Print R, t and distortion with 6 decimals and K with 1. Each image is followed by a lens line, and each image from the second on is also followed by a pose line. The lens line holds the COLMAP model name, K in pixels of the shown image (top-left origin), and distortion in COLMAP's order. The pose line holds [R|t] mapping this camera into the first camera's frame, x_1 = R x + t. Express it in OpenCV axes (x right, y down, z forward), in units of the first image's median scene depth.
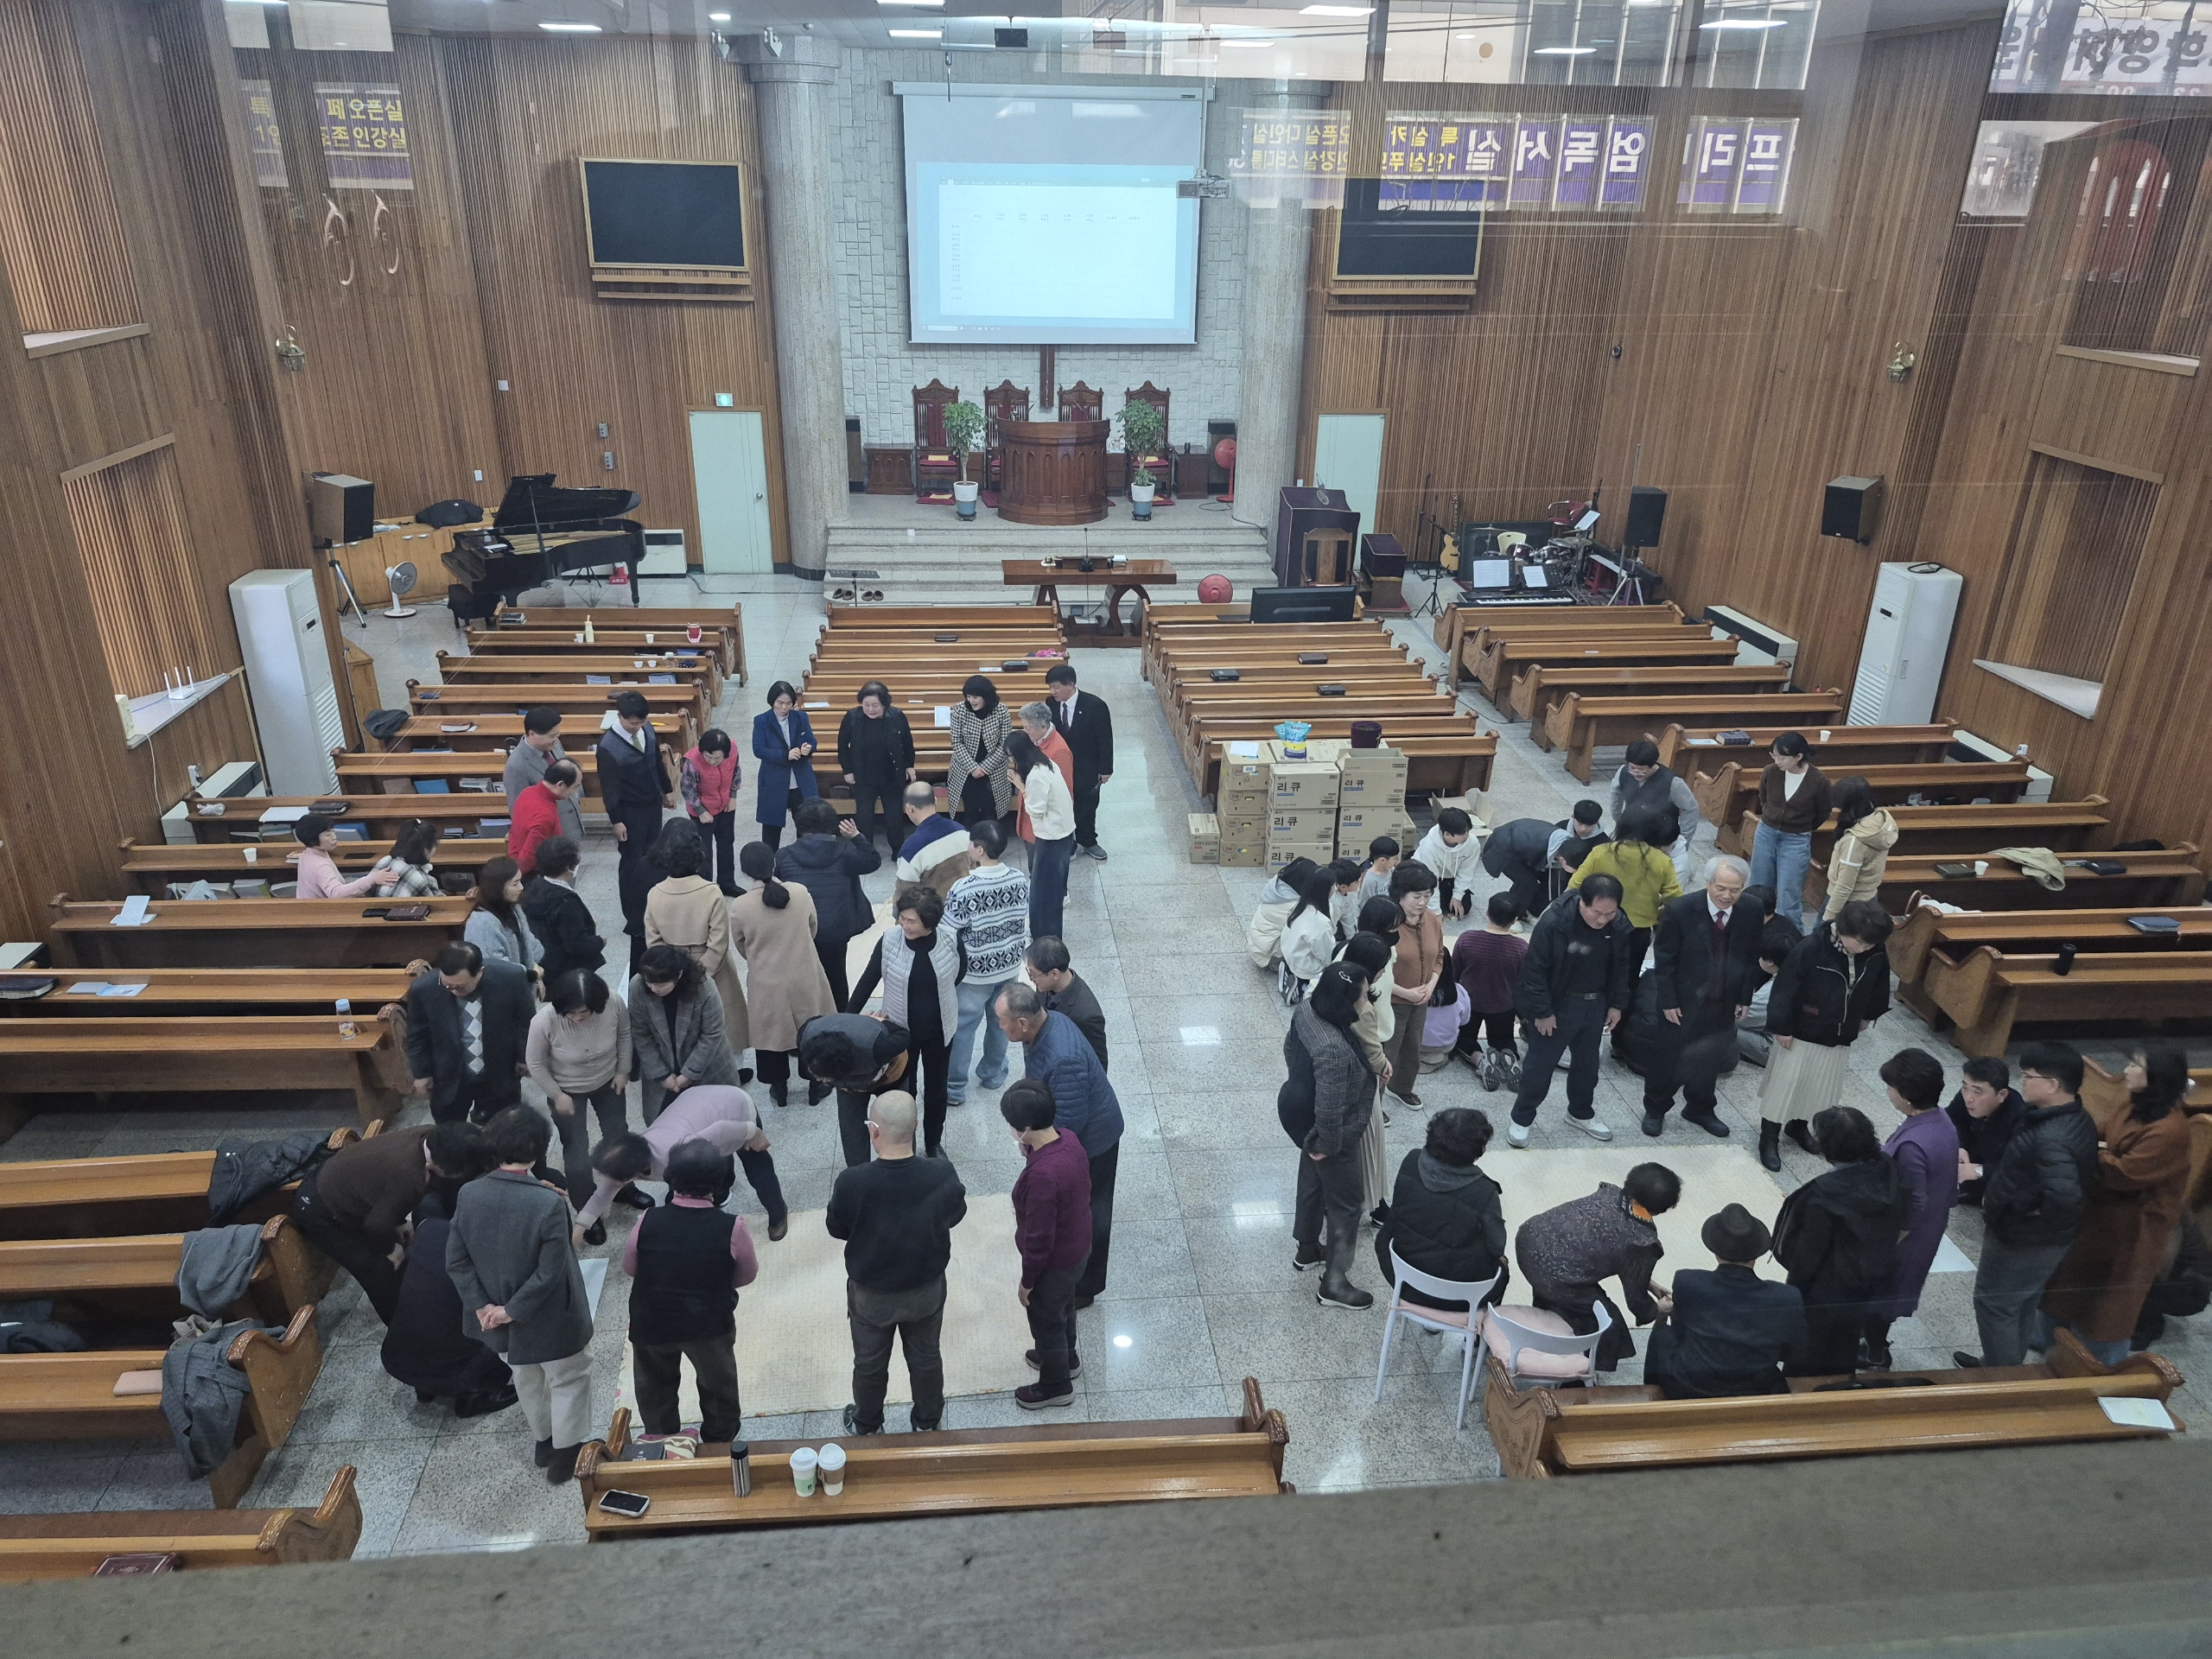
lens RADIAL K [[1534.7, 0, 1112.3], [0, 1534.7, 881.5], [0, 0, 1]] dist [0.057439, -0.058577]
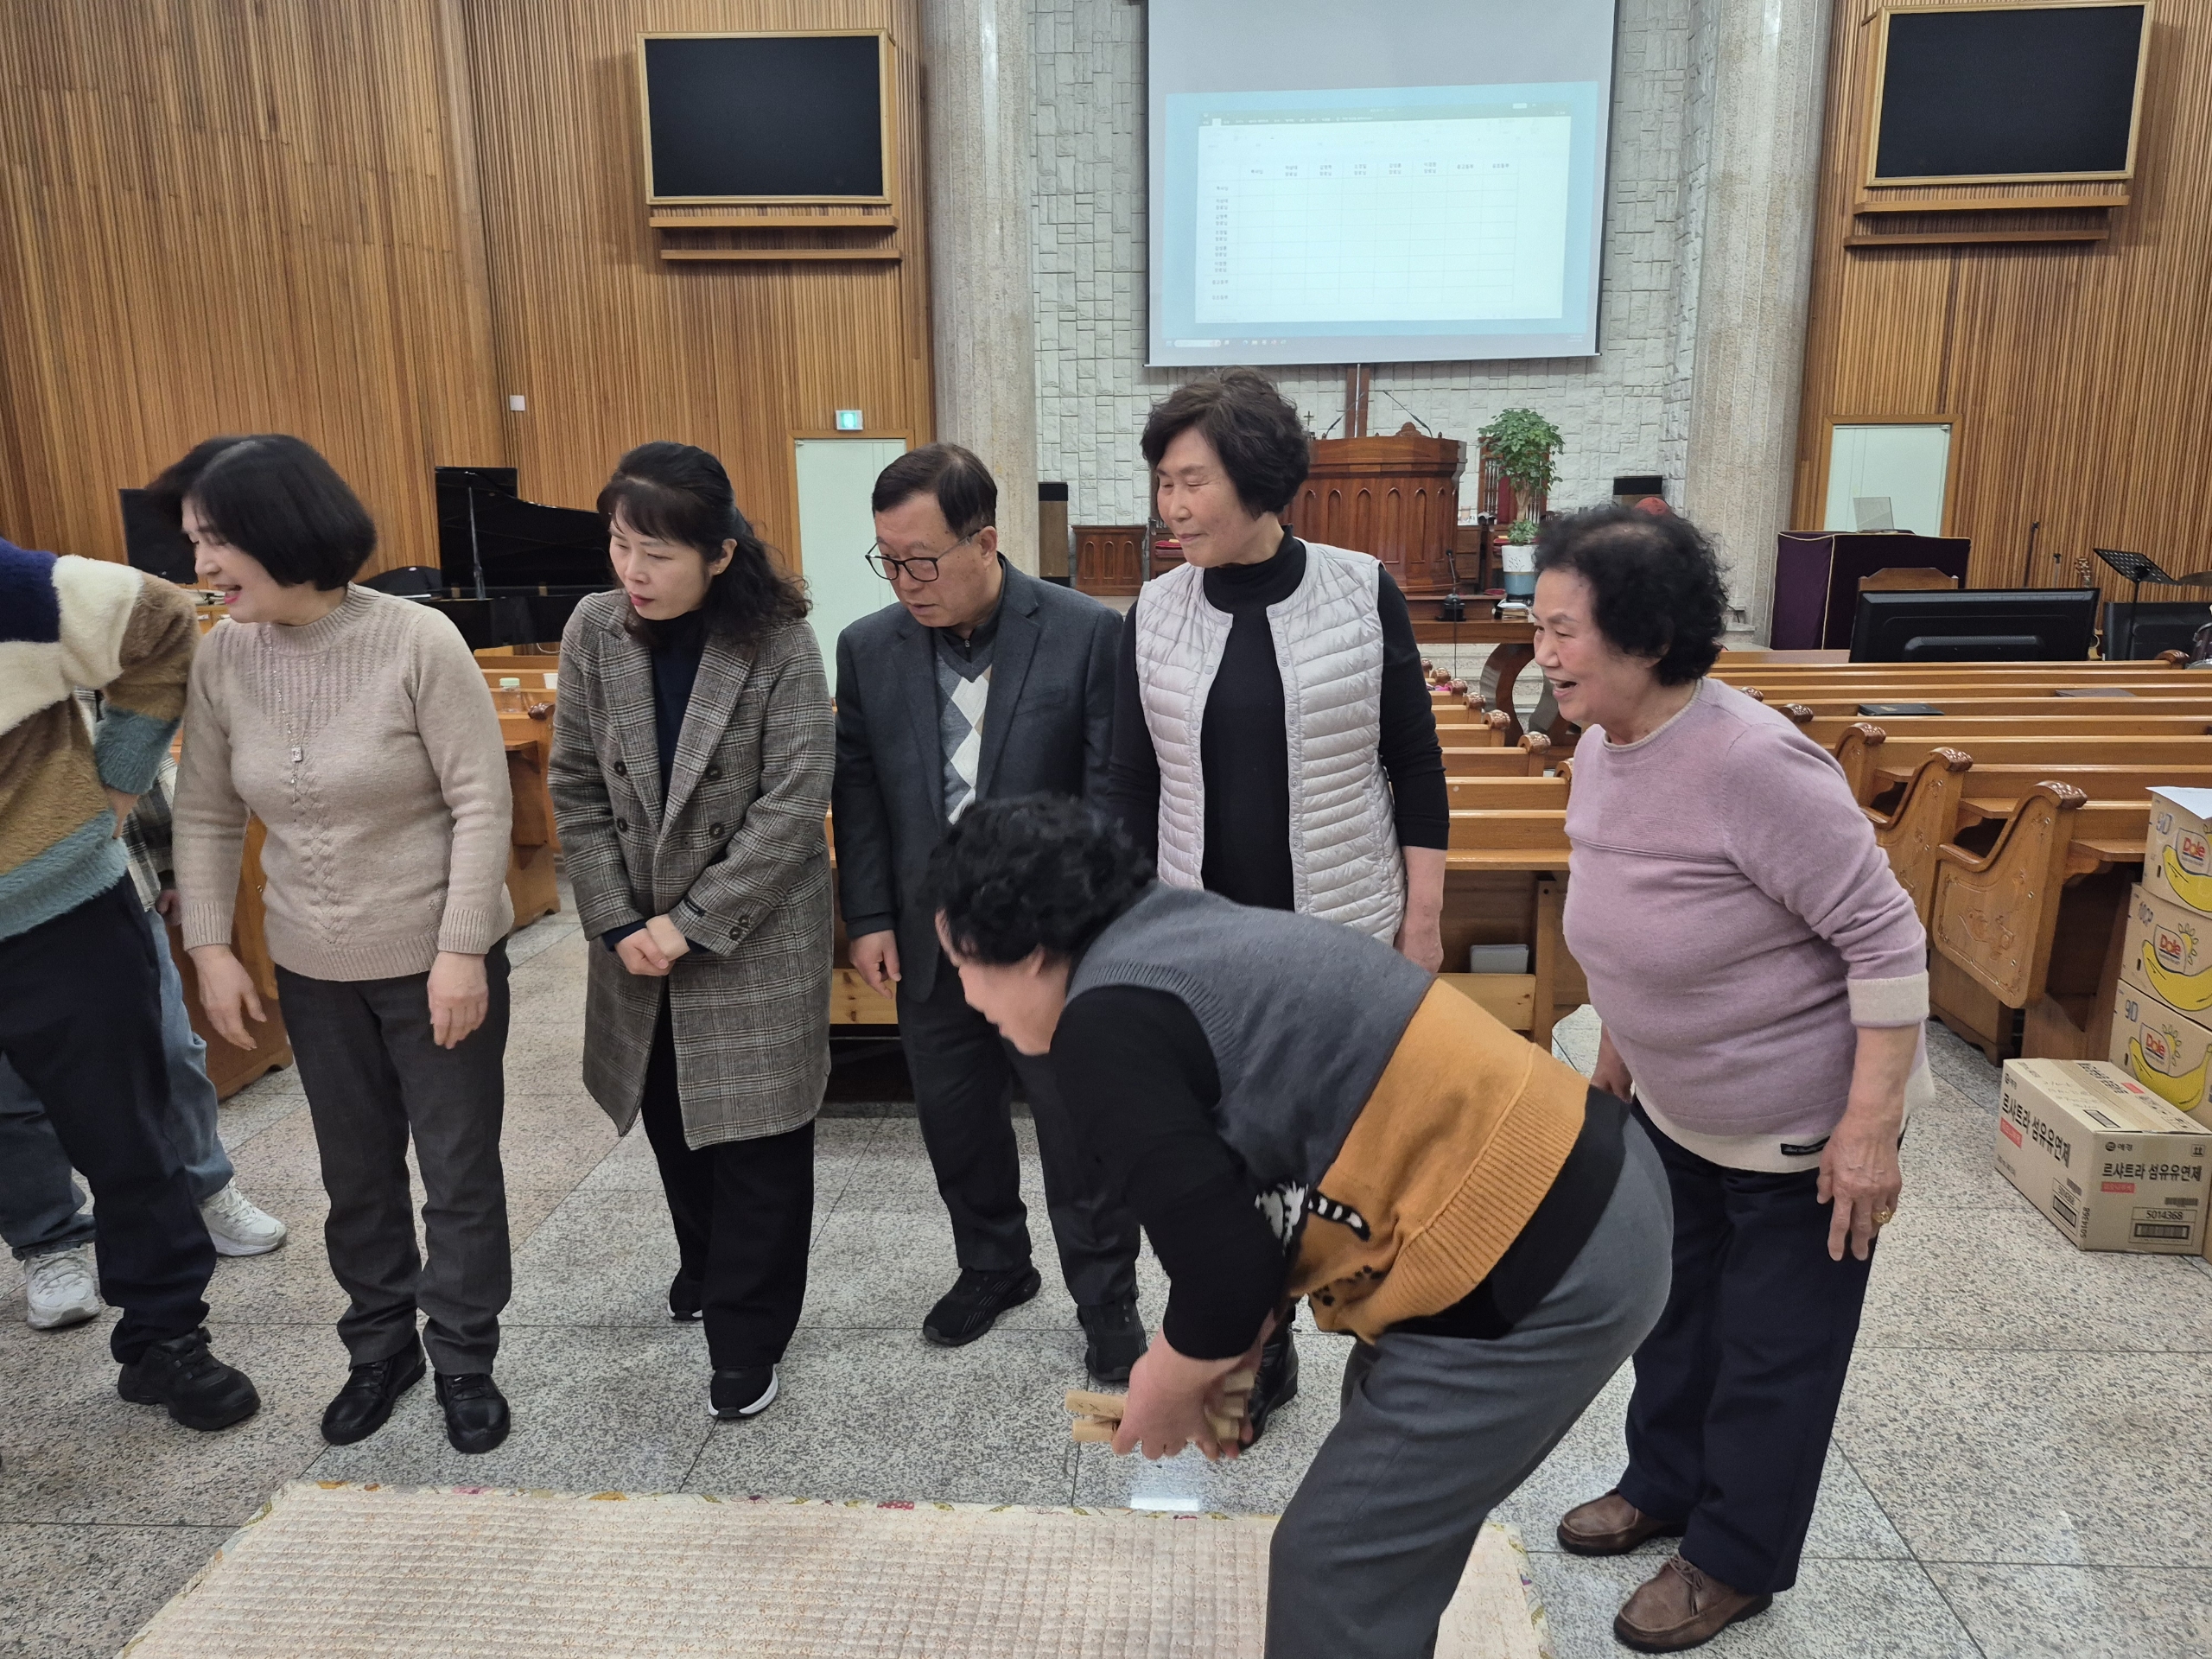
lens RADIAL K [[1534.7, 0, 1128.5], [0, 1534.7, 852.3], [0, 0, 1]] dist [0.057439, -0.058577]
pose [[0.988277, 0.006235, -0.152545, -0.040716], [-0.038992, 0.976337, -0.212709, -0.009433], [0.147609, 0.216163, 0.965135, 0.443971]]
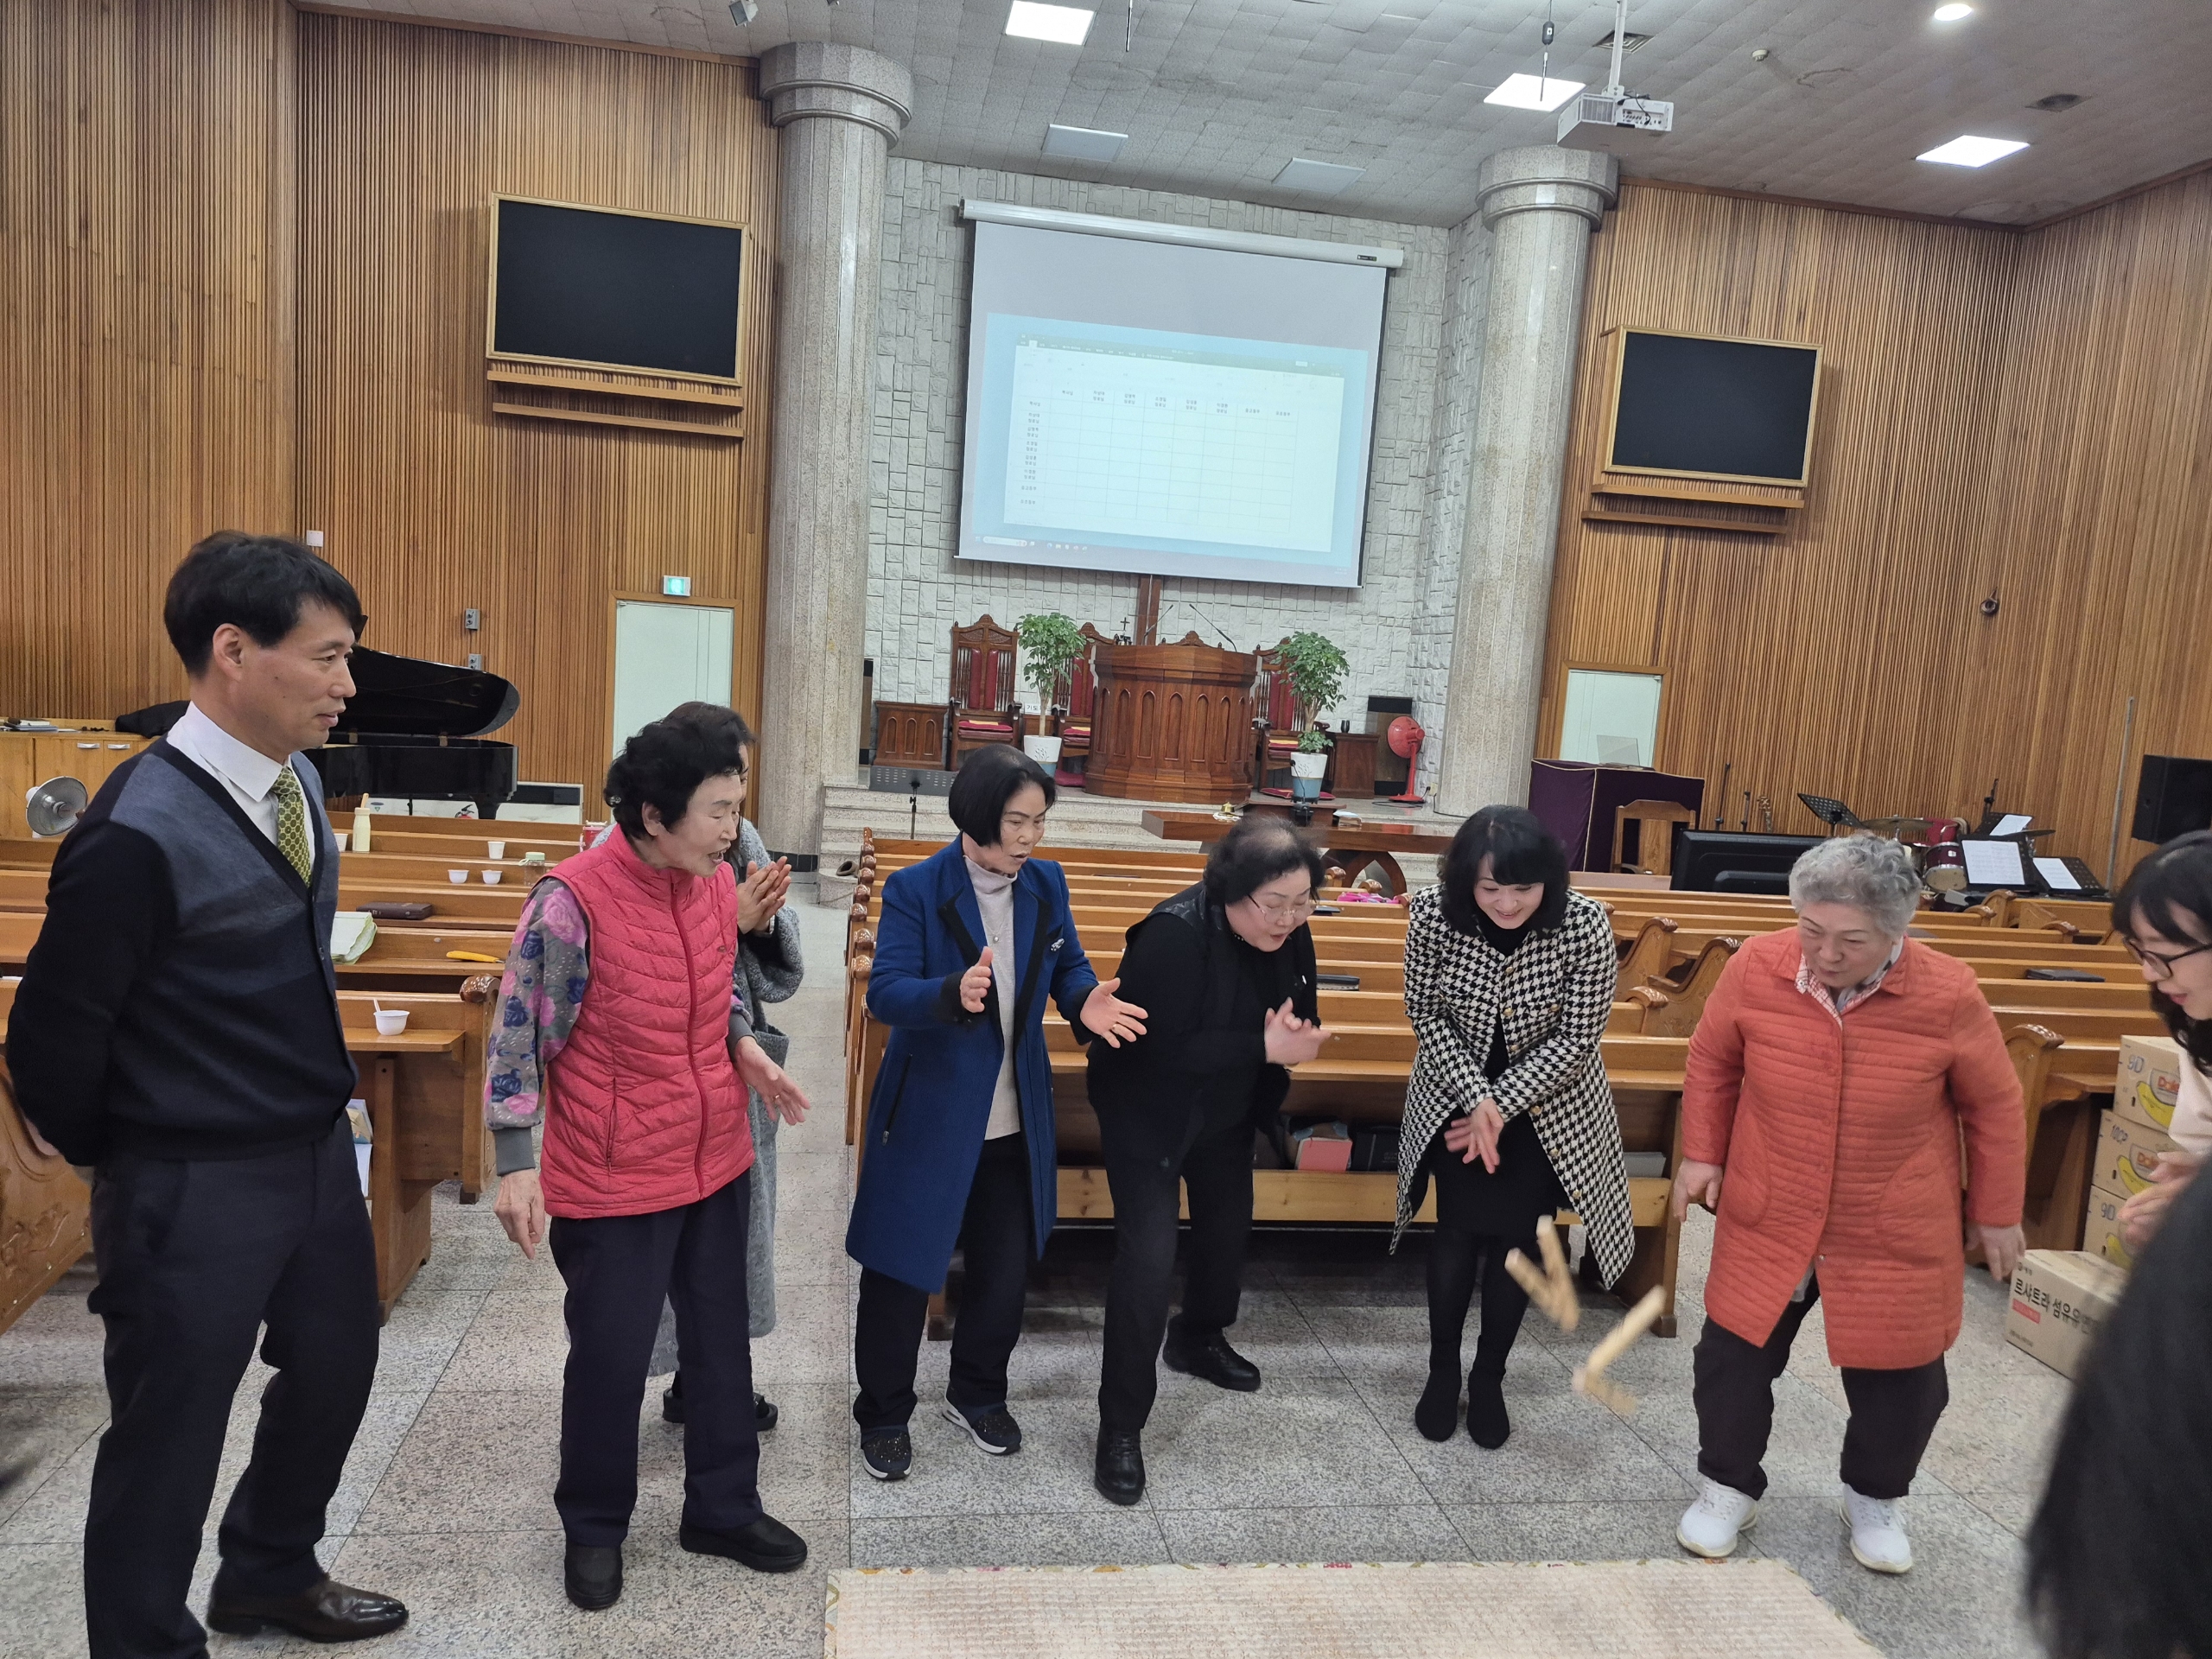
lens RADIAL K [[1534.7, 0, 1099.4], [0, 1534.7, 880.5], [0, 0, 1]] dist [0.057439, -0.058577]
pose [[0.997169, 0.039814, 0.063785, -0.113195], [-0.018726, 0.953078, -0.302144, -0.009032], [-0.072822, 0.300094, 0.951126, 0.420173]]
